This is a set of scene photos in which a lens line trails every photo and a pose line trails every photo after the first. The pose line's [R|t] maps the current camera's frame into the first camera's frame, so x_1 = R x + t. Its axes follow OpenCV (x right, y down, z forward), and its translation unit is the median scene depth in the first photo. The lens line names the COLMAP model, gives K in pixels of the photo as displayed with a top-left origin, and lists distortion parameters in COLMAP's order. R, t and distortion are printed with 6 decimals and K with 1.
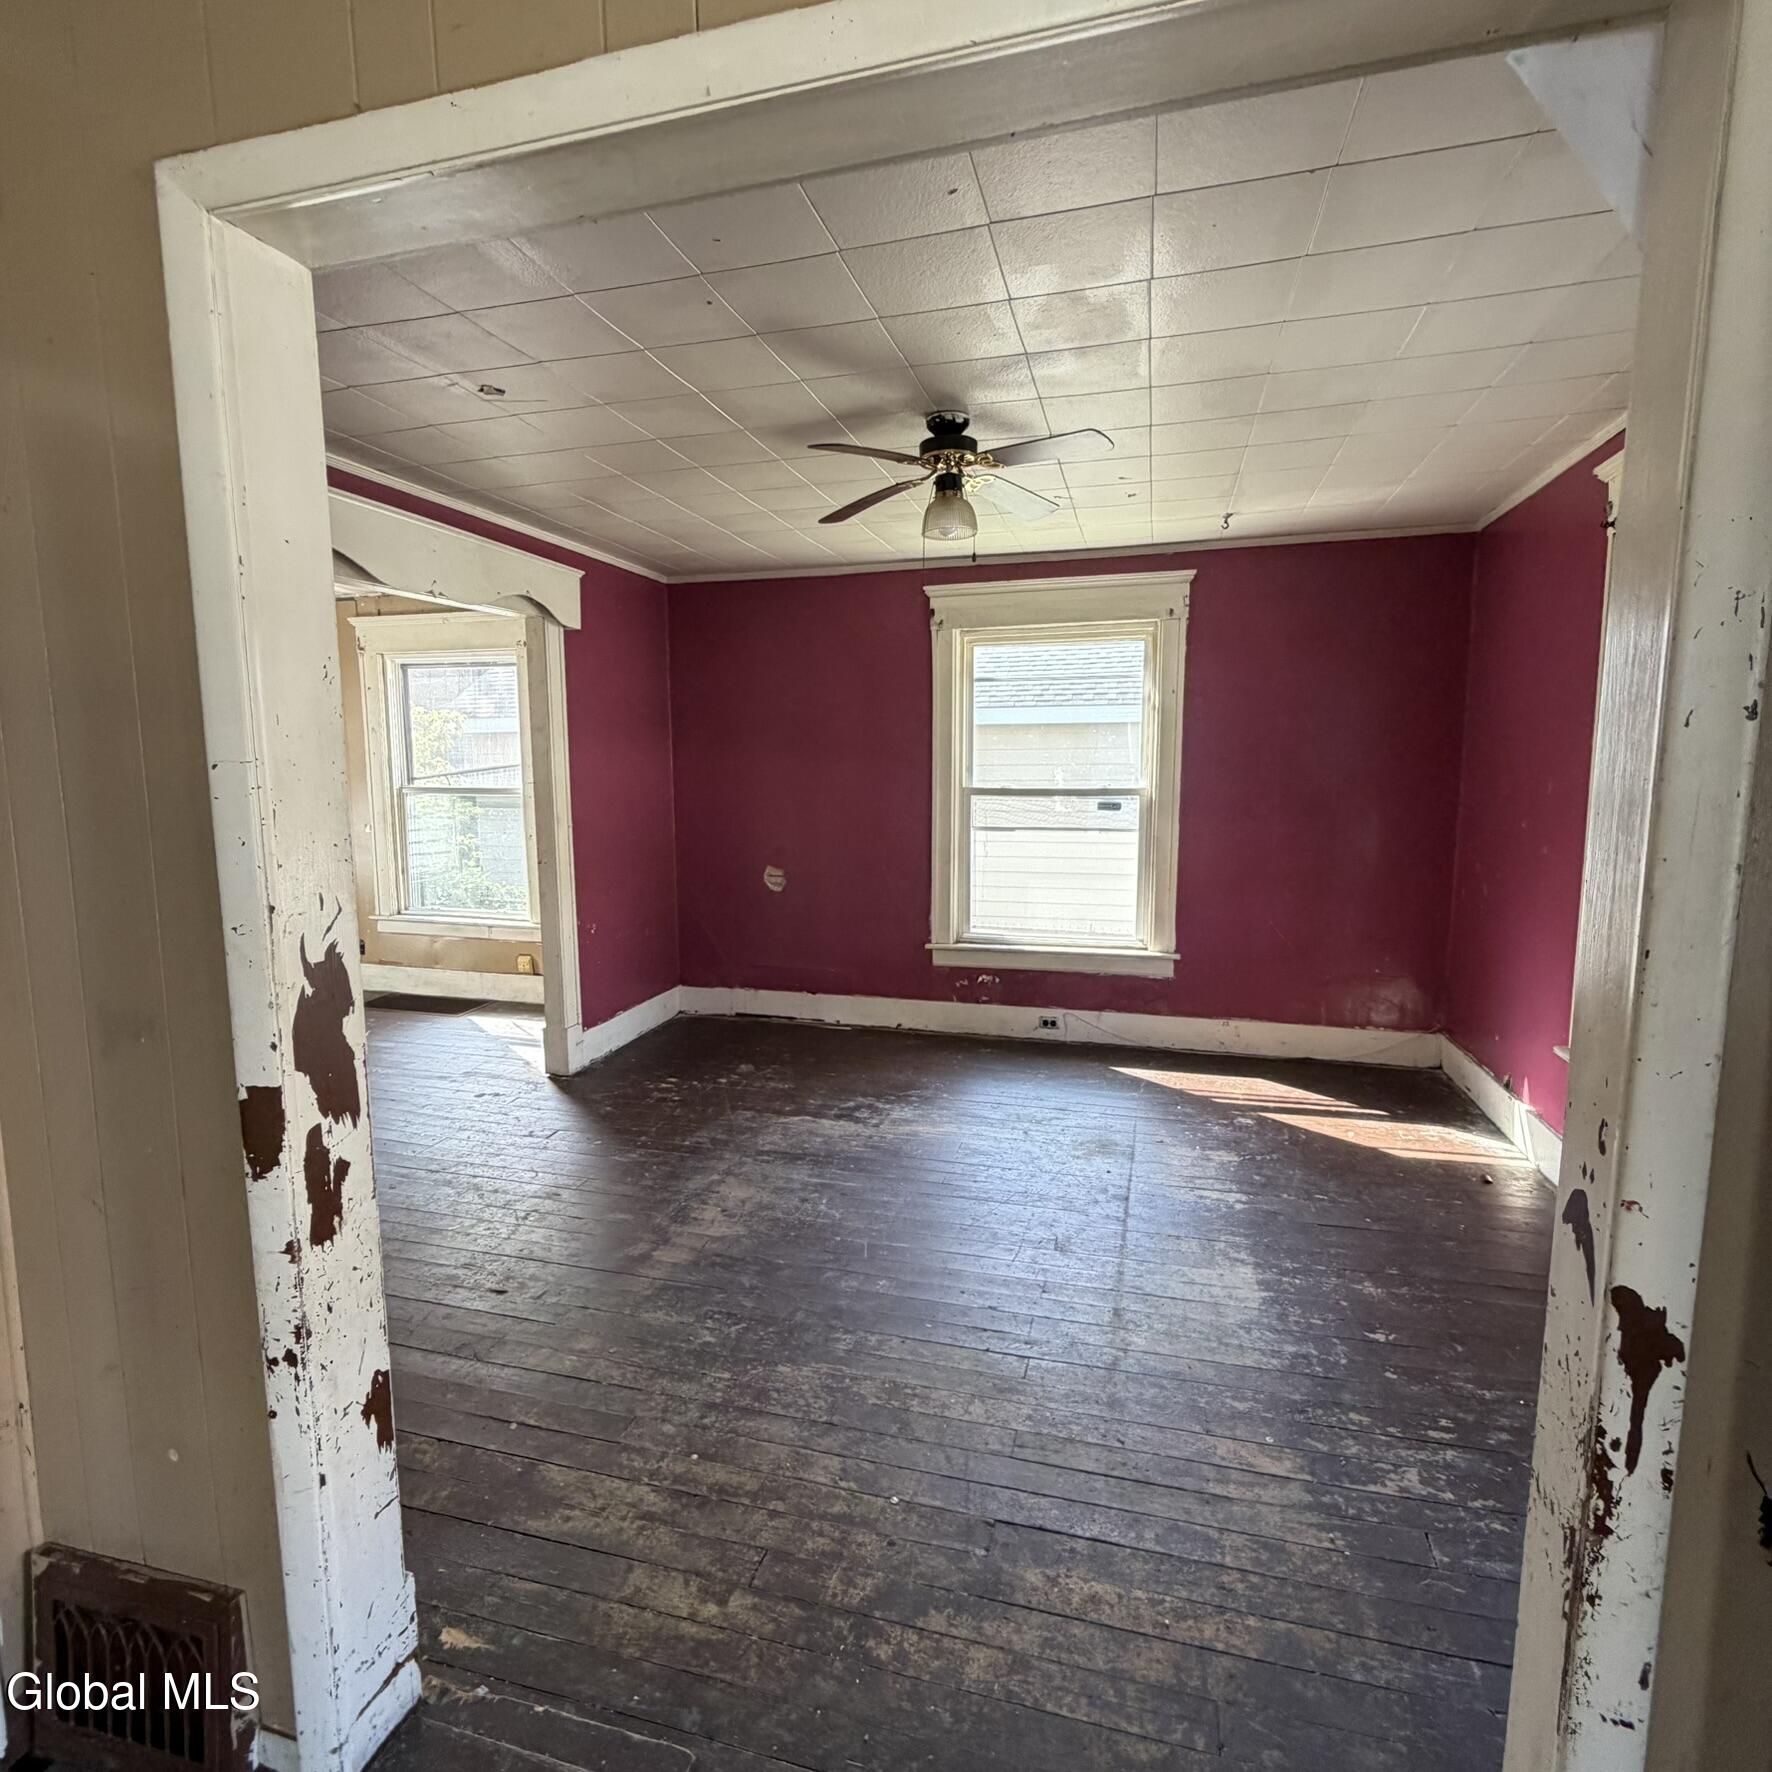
lens RADIAL K [[945.8, 0, 889.0], [0, 945.8, 883.7], [0, 0, 1]] dist [-0.001085, 0.000495]
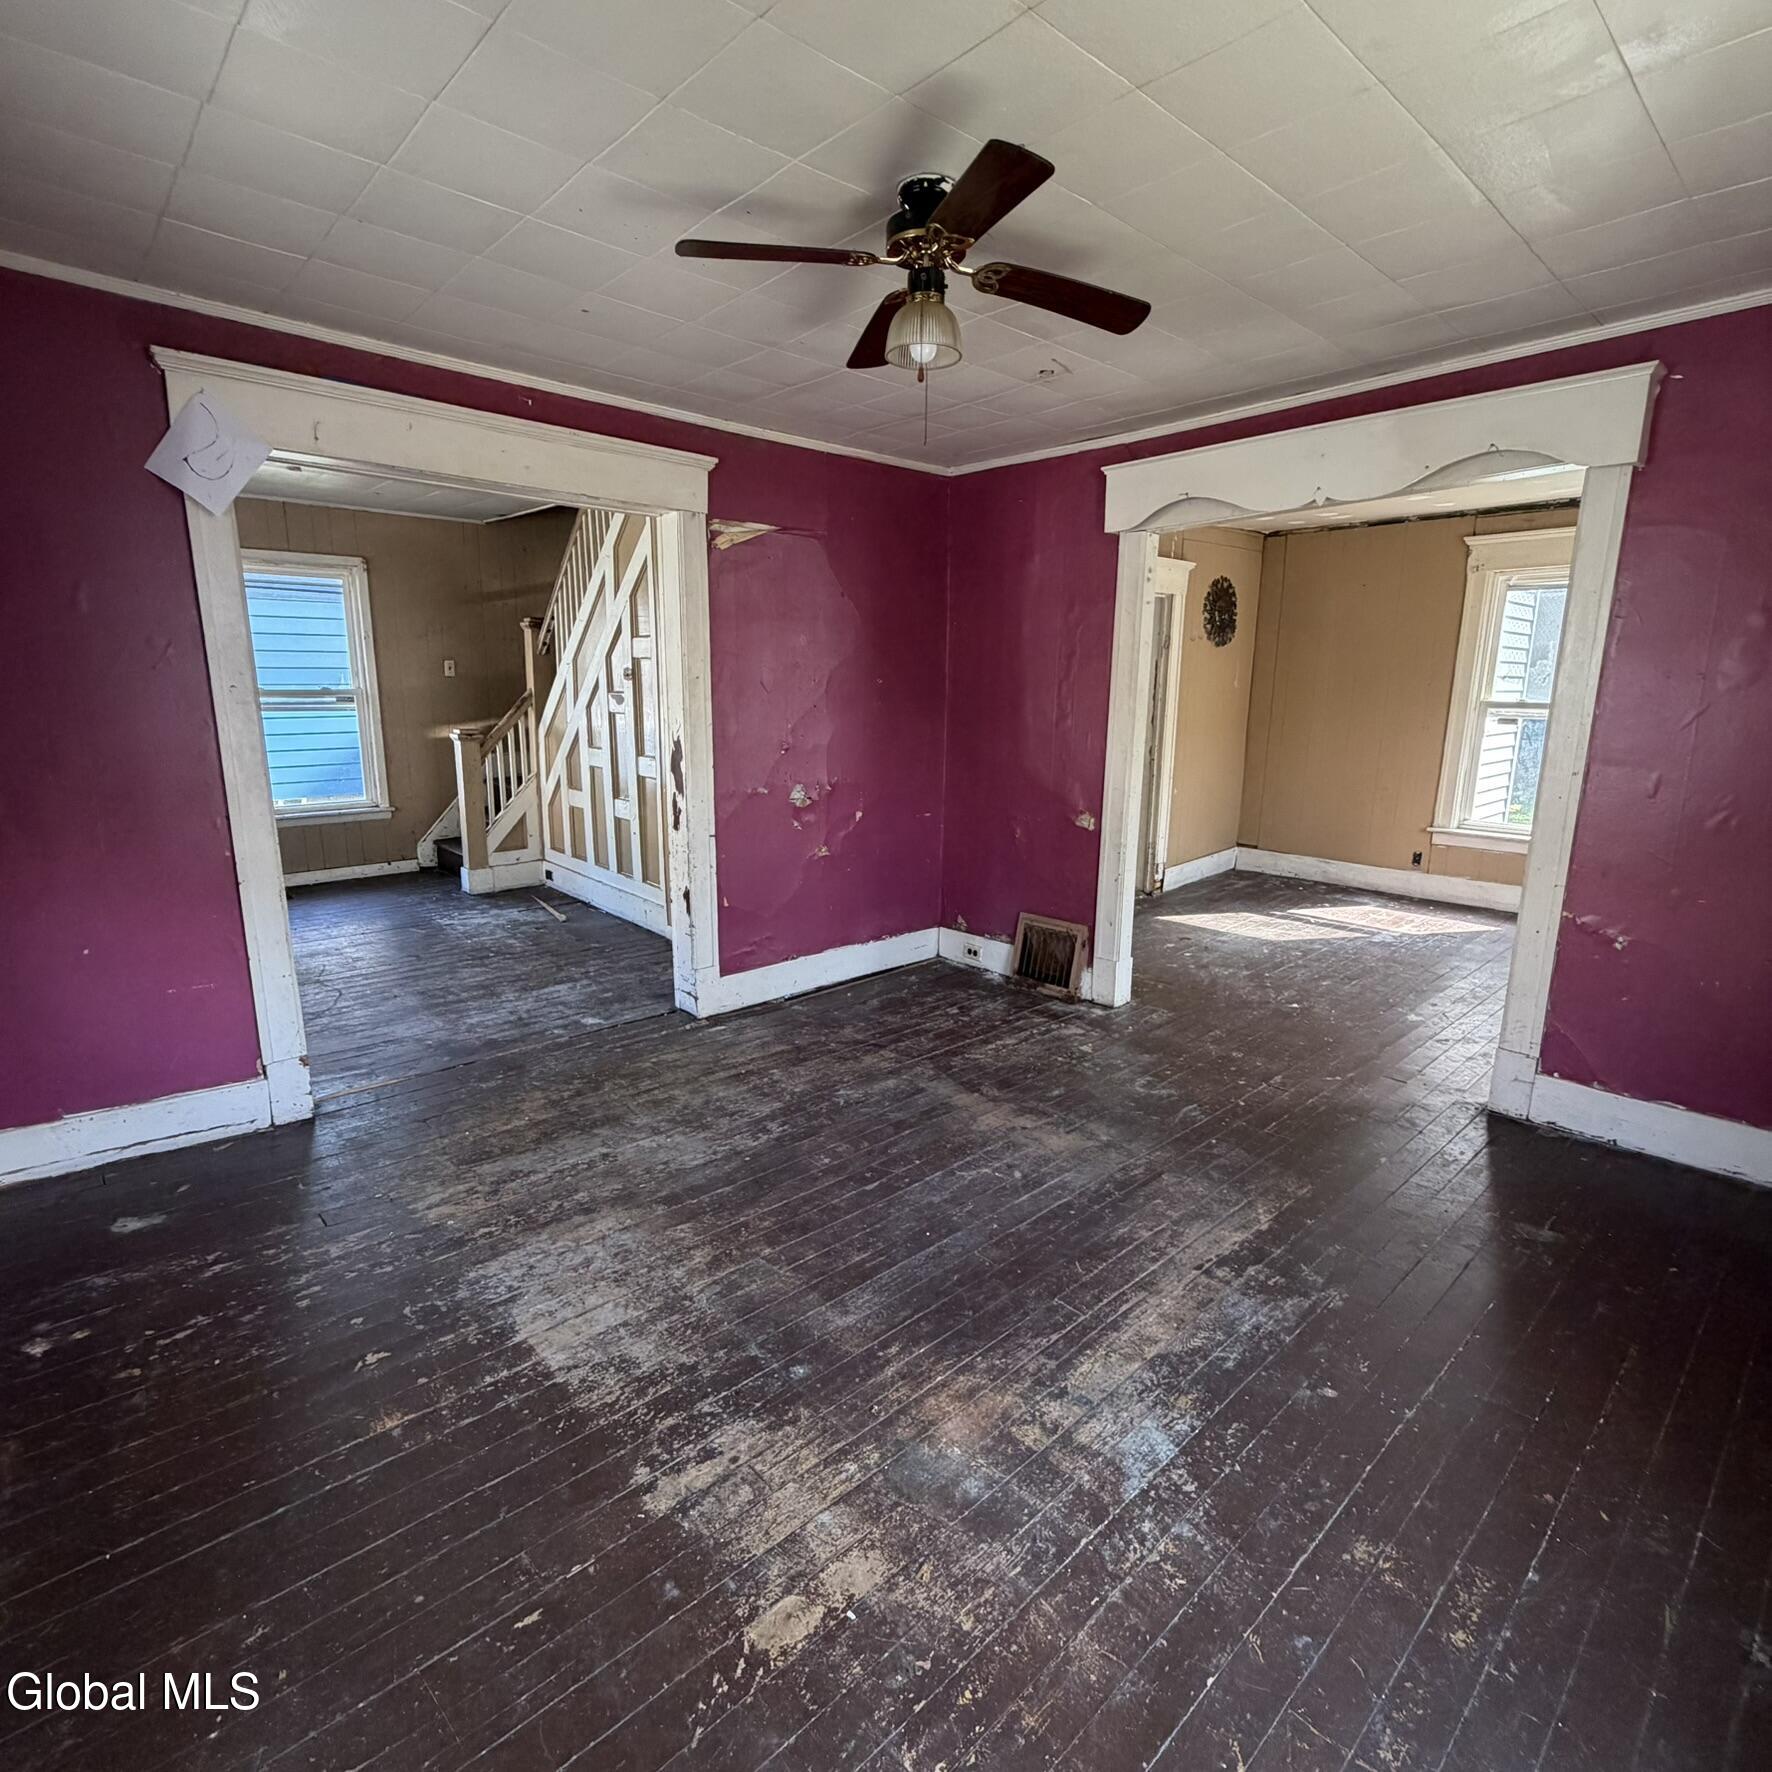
lens RADIAL K [[943.5, 0, 880.8], [0, 943.5, 882.9], [0, 0, 1]] dist [0.000085, 0.000078]
pose [[-0.534302, 0.175538, -0.826866, 0.605666], [-0.108740, 0.955799, 0.273175, -0.141463], [0.838270, 0.235871, -0.491597, 1.142149]]
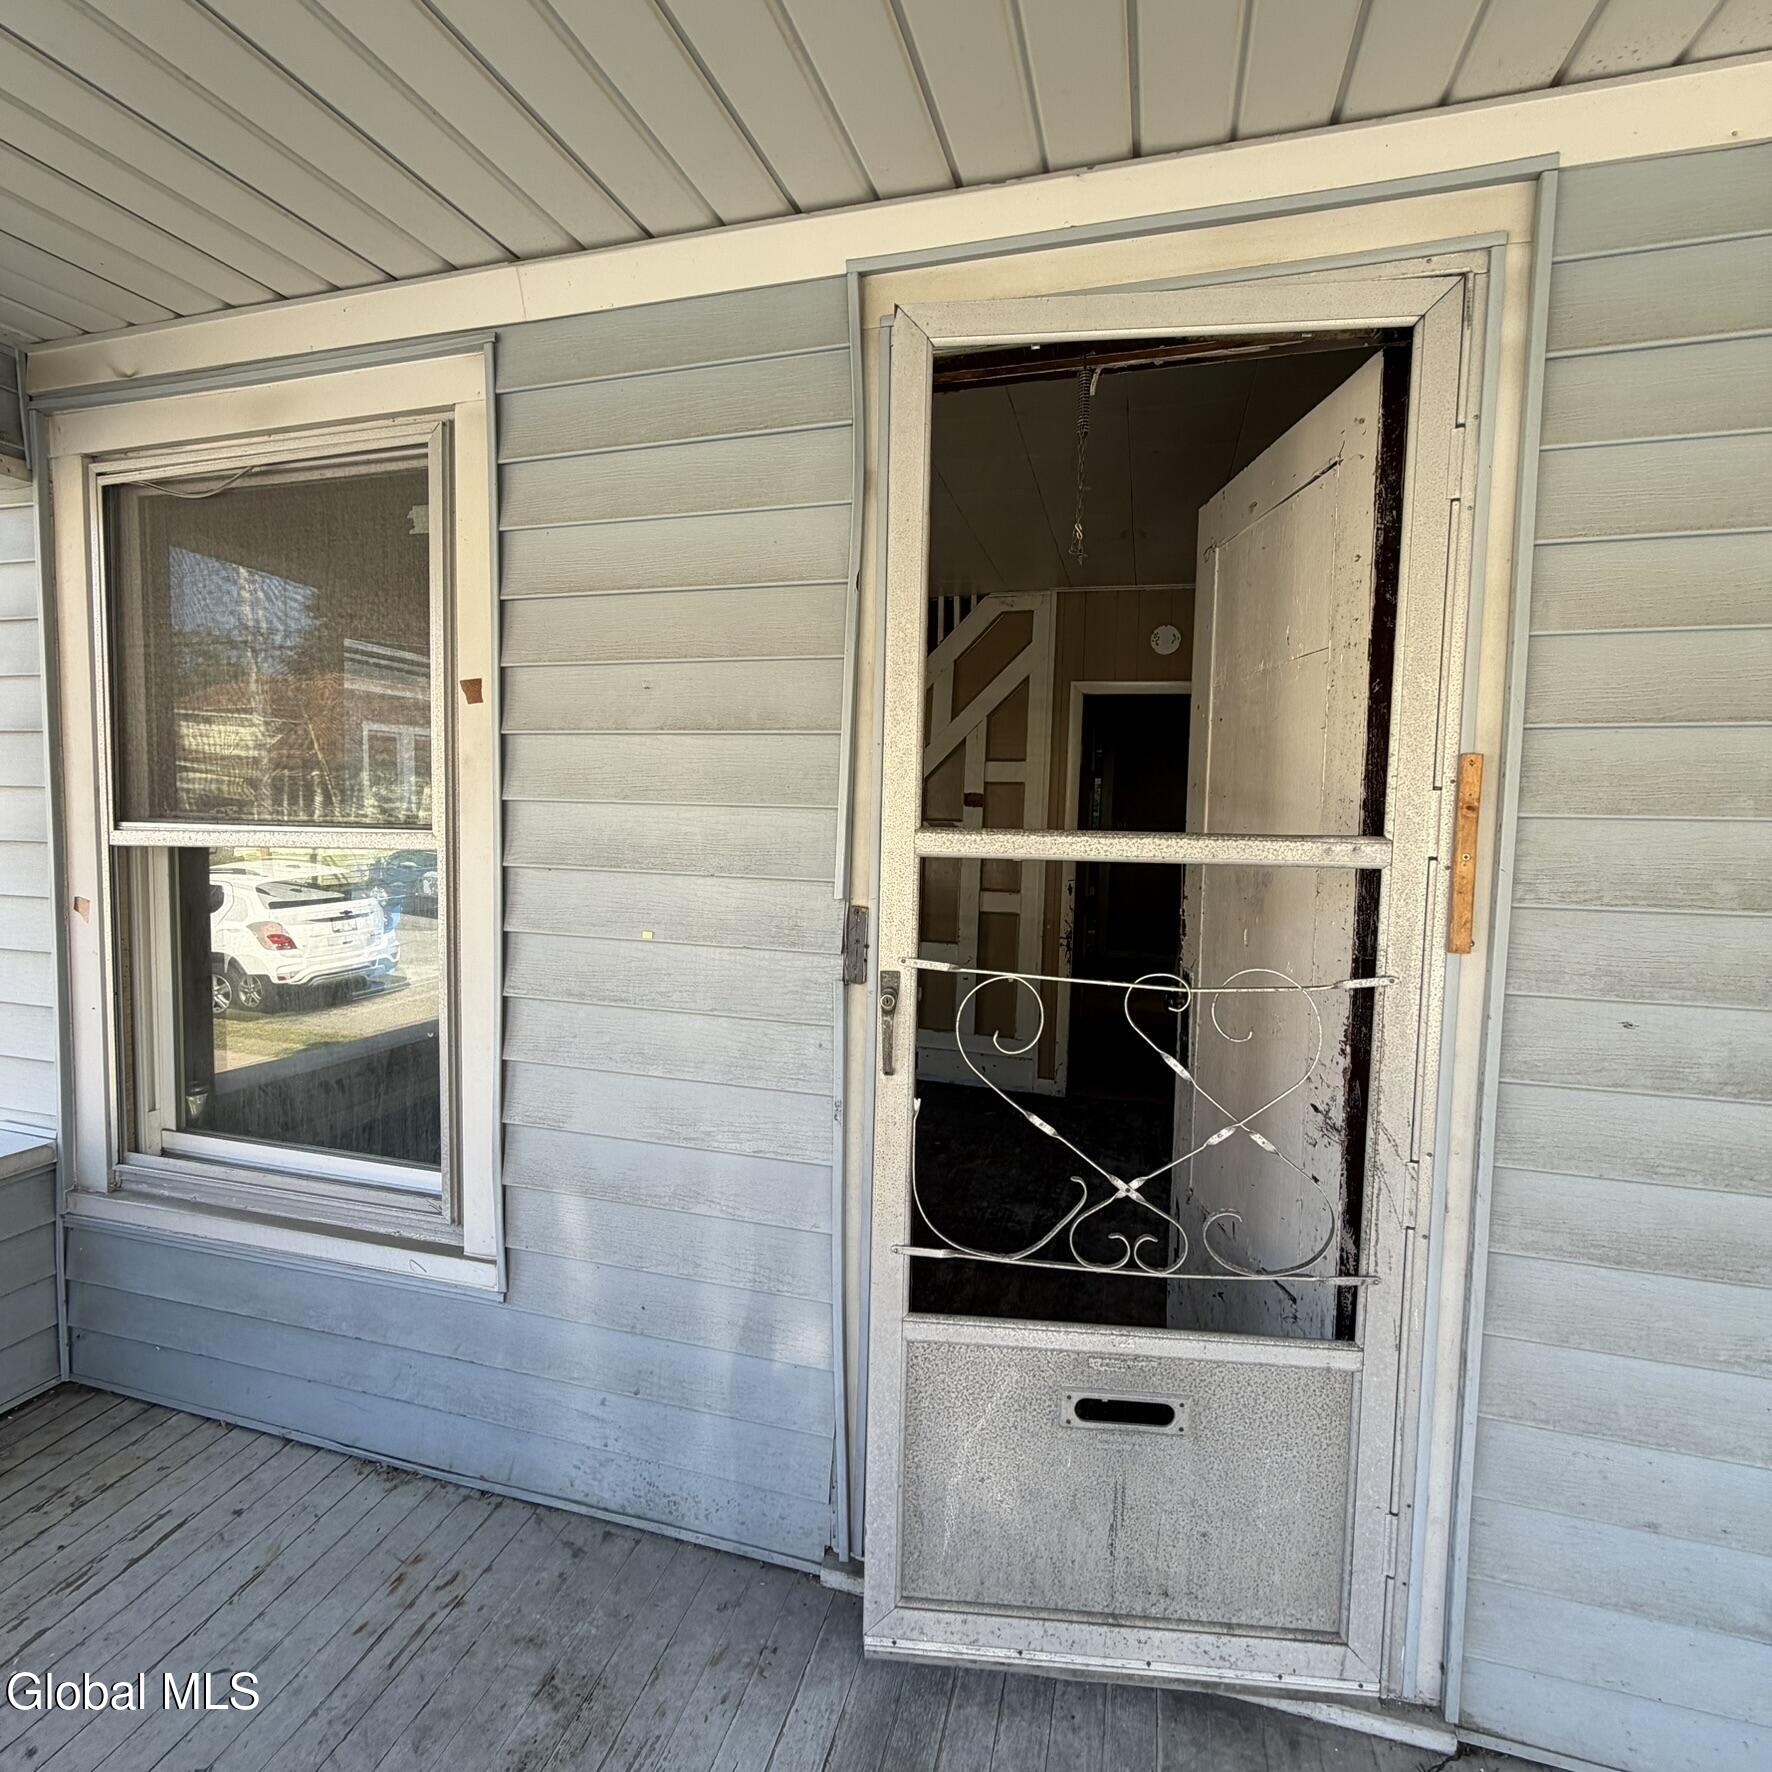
lens RADIAL K [[943.5, 0, 880.8], [0, 943.5, 882.9], [0, 0, 1]] dist [0.000085, 0.000078]
pose [[-0.020363, 0.075733, -0.996920, 0.866096], [-0.137164, 0.987487, 0.077818, 0.024713], [0.990339, 0.138326, -0.009721, -0.108015]]
